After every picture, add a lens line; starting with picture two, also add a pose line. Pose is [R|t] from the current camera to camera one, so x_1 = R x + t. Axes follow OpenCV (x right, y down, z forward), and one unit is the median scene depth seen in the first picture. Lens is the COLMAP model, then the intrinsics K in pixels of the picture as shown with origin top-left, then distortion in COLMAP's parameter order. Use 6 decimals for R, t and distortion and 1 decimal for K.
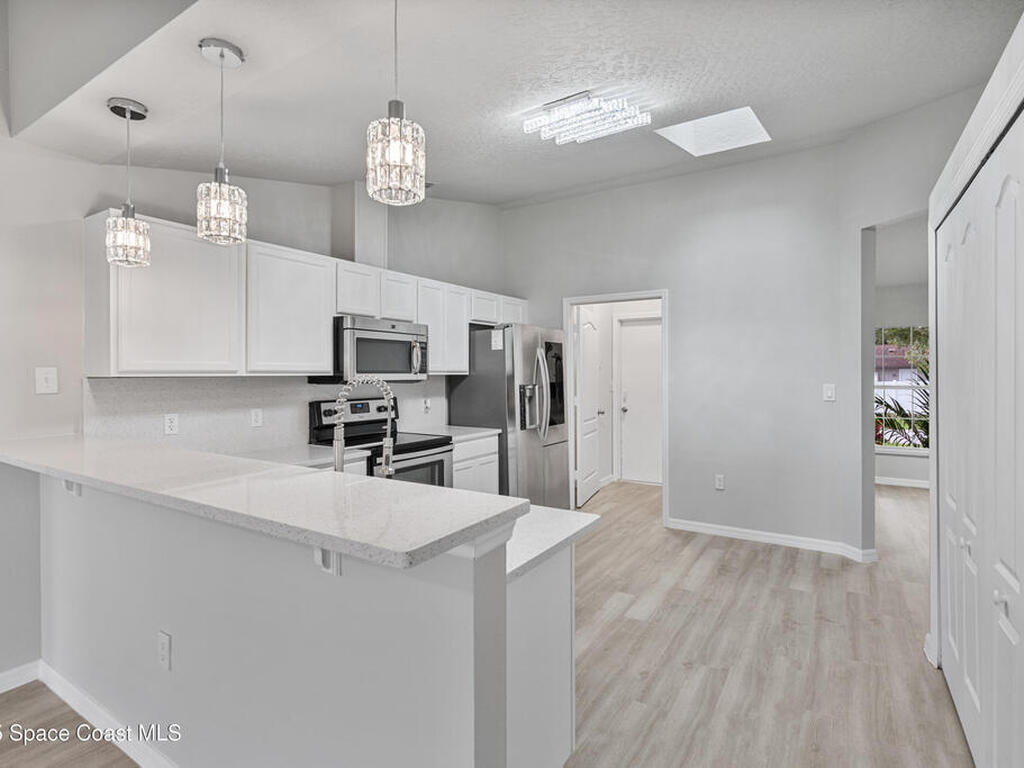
lens RADIAL K [[524.0, 0, 513.4], [0, 524.0, 371.2], [0, 0, 1]] dist [-0.004633, 0.001023]
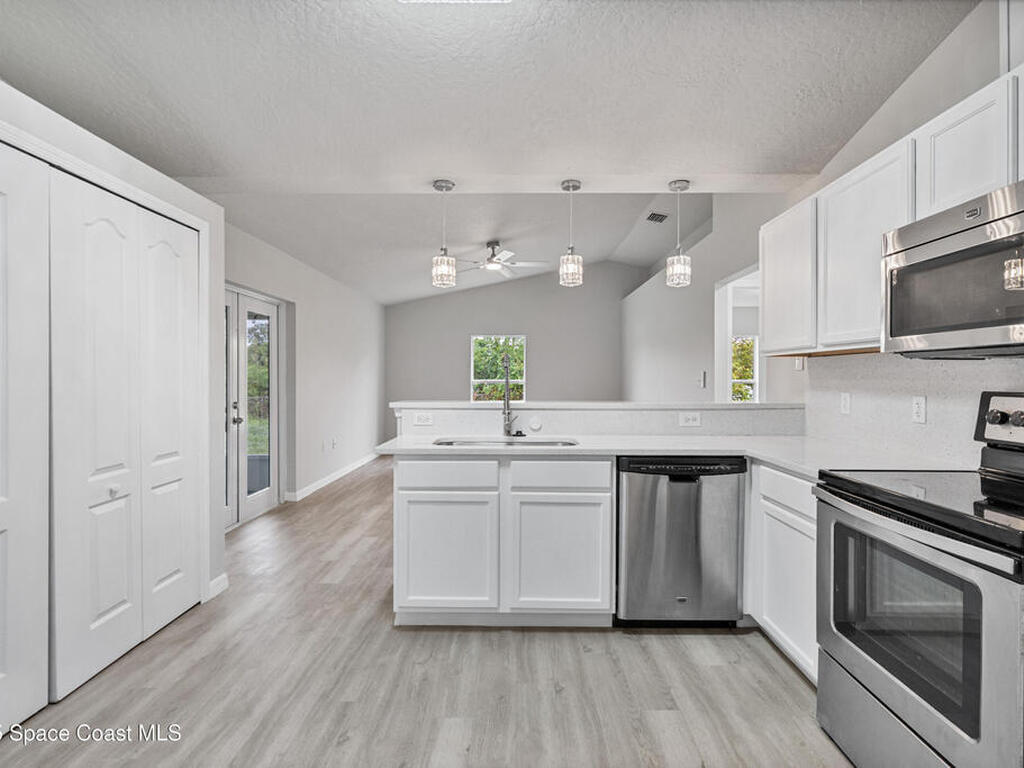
lens RADIAL K [[521.7, 0, 513.2], [0, 521.7, 382.9], [0, 0, 1]] dist [-0.004180, 0.002310]
pose [[-0.853148, 0.006523, -0.521627, 0.281363], [0.003252, 0.999969, 0.007186, 0.041916], [0.521658, 0.004434, -0.853143, 1.157490]]
